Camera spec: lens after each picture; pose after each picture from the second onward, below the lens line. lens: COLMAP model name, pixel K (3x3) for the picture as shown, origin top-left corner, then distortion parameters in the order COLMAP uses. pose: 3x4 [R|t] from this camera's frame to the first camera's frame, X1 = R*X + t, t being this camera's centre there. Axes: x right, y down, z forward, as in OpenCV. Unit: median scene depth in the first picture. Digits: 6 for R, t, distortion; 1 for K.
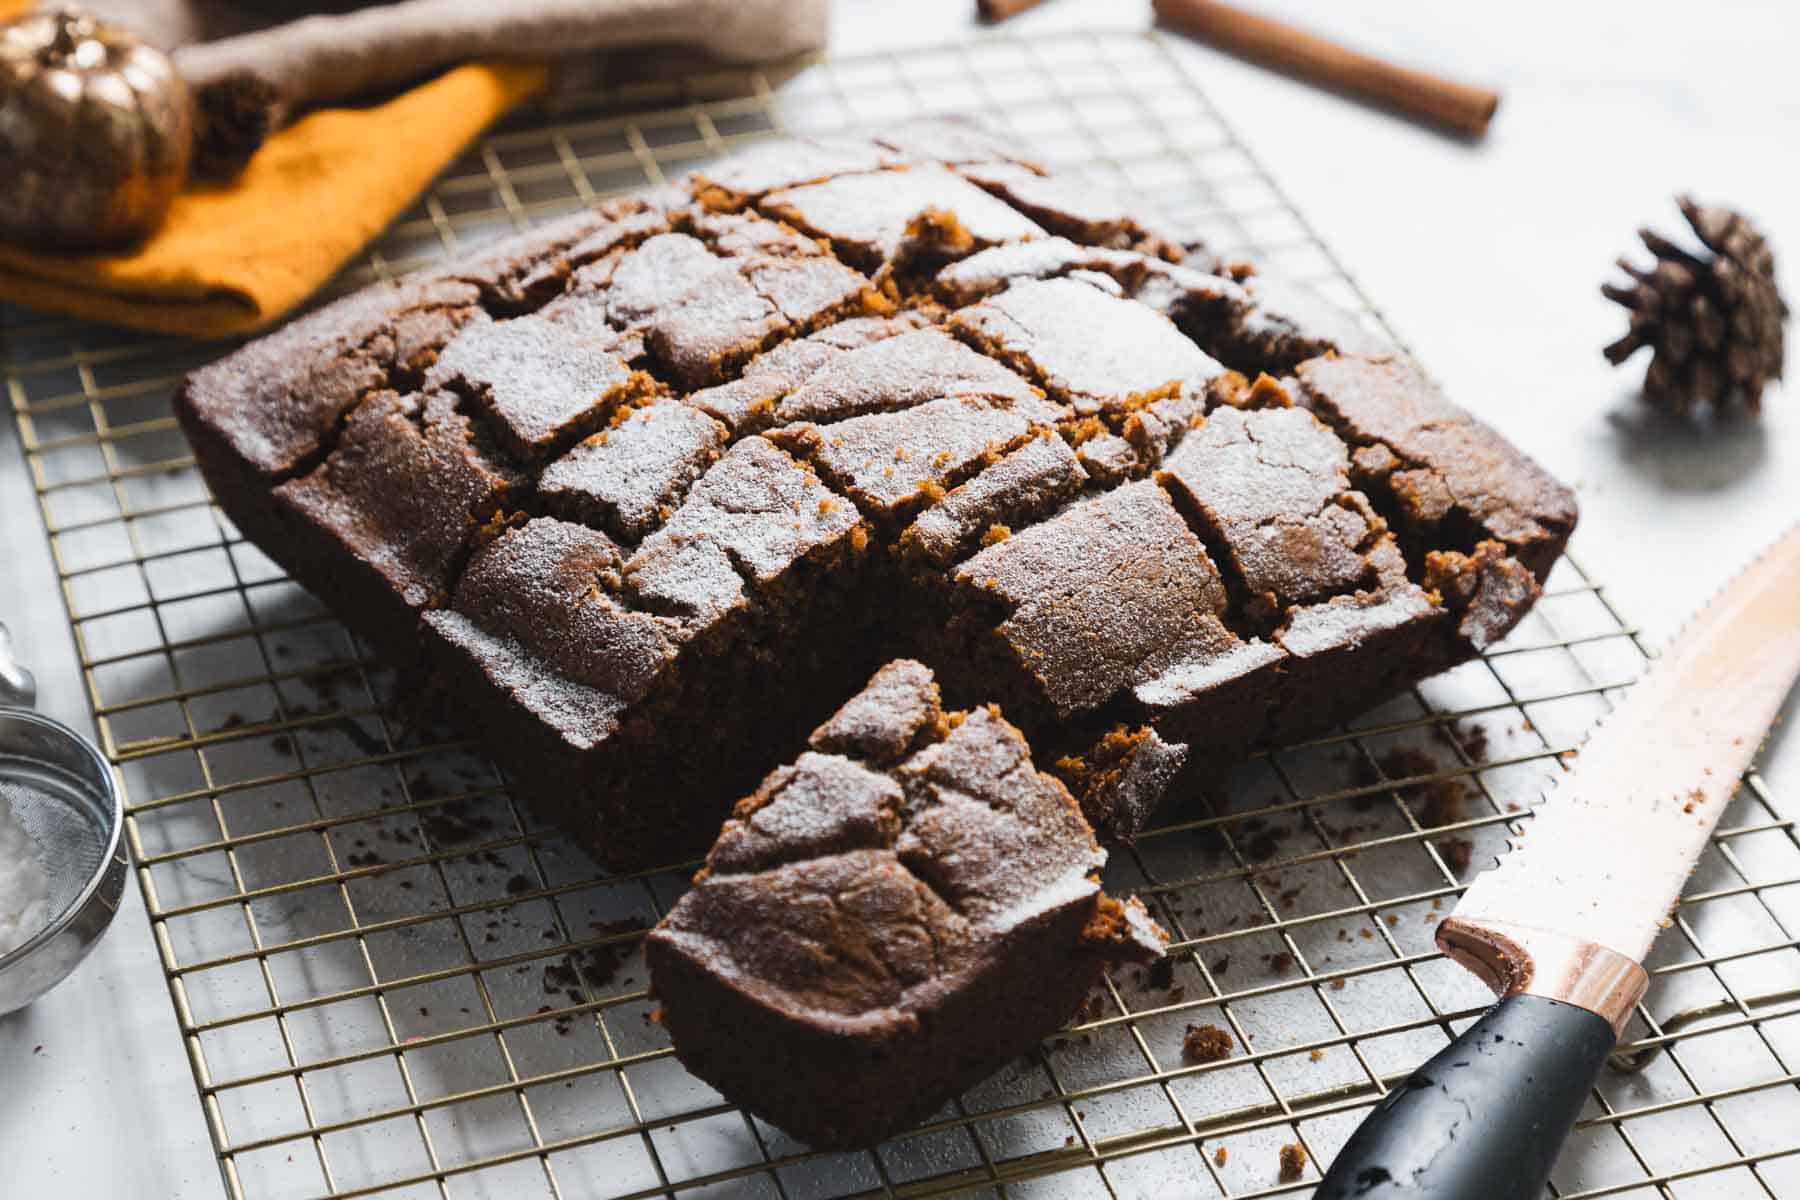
lens RADIAL K [[4246.1, 0, 889.0], [0, 4246.1, 571.2], [0, 0, 1]] dist [0.534905, 0.000000]
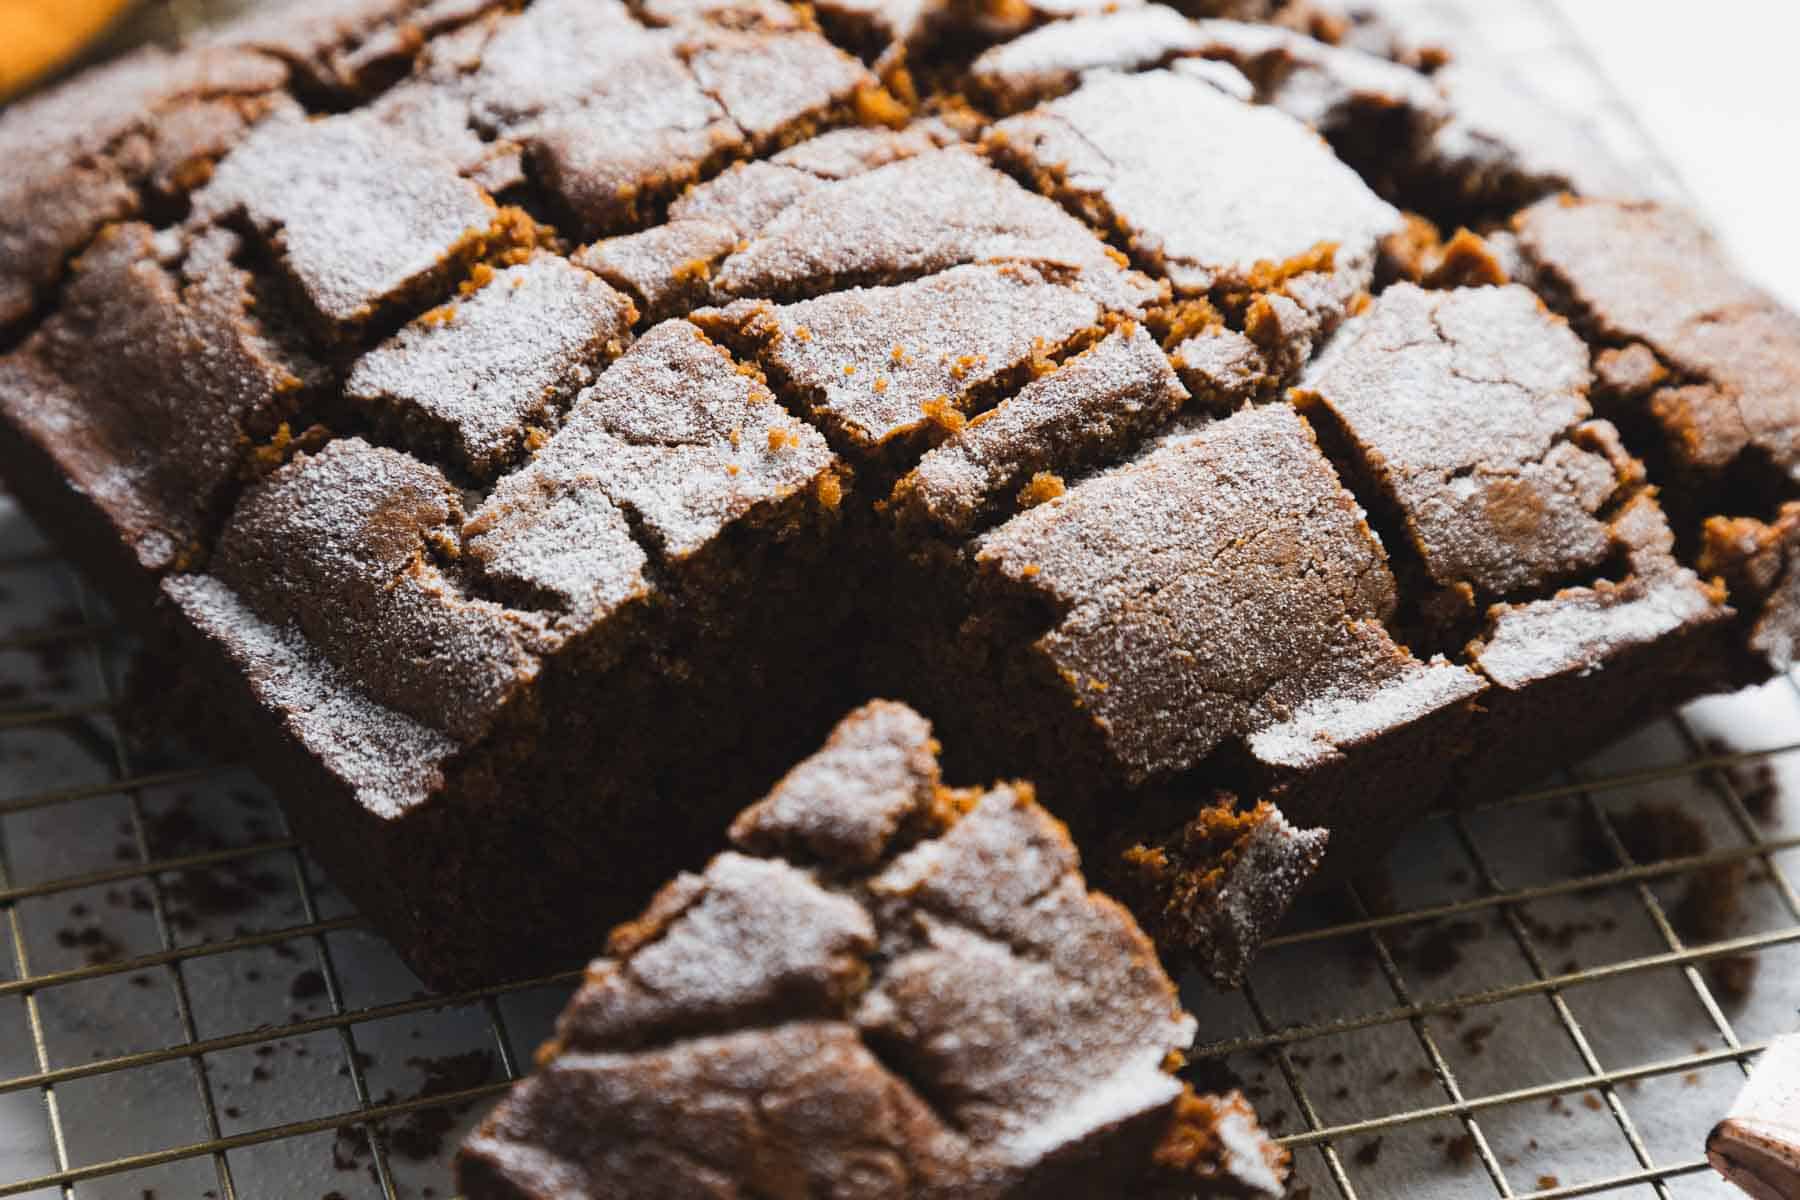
lens RADIAL K [[4640.8, 0, 885.5], [0, 4640.8, 593.3], [0, 0, 1]] dist [0.290981, 0.000000]
pose [[0.999348, 0.025993, -0.025054, 0.019269], [-0.024015, 0.996800, 0.076242, -0.045353], [0.026955, -0.075590, 0.996775, 0.290067]]
